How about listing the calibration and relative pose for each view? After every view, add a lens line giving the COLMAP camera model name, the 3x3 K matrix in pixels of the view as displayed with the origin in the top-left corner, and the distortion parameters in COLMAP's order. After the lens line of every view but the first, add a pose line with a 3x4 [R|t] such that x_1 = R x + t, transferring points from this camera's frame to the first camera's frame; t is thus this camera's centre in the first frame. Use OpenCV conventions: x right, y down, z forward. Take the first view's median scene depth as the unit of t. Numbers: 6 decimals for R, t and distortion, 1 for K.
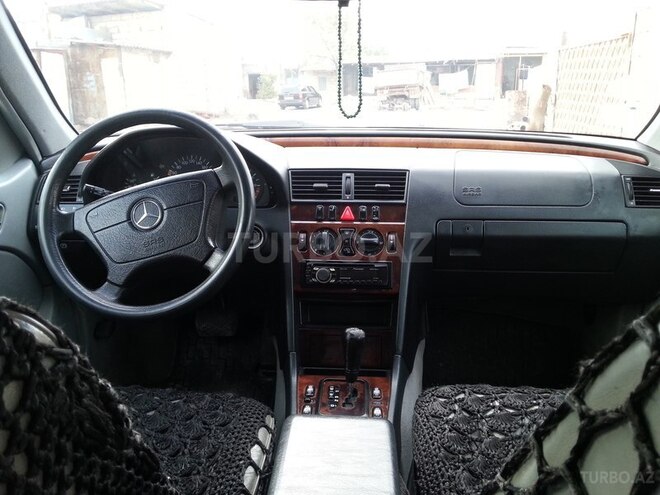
lens RADIAL K [[546.6, 0, 331.8], [0, 546.6, 250.1], [0, 0, 1]] dist [0.003952, -0.034662]
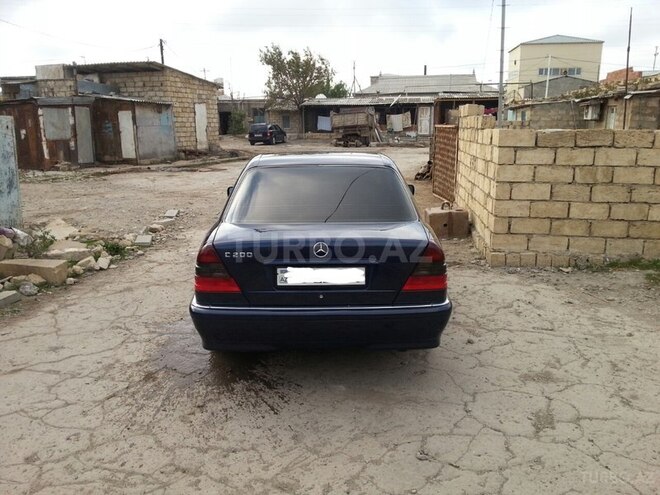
lens RADIAL K [[546.6, 0, 329.0], [0, 546.6, 247.6], [0, 0, 1]] dist [0.003952, -0.034662]
pose [[0.997534, -0.007013, 0.069835, -0.010970], [0.010673, 0.998581, -0.052176, 0.022410], [-0.069370, 0.052793, 0.996193, -0.154920]]
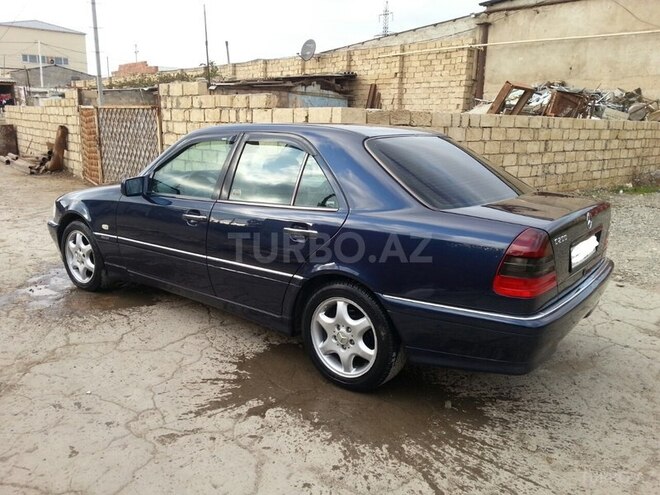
lens RADIAL K [[546.6, 0, 330.5], [0, 546.6, 244.8], [0, 0, 1]] dist [0.003952, -0.034662]
pose [[0.569520, -0.156488, 0.806944, -0.110568], [0.195122, 0.979388, 0.052217, 0.007322], [-0.798482, 0.127714, 0.588315, -0.068308]]
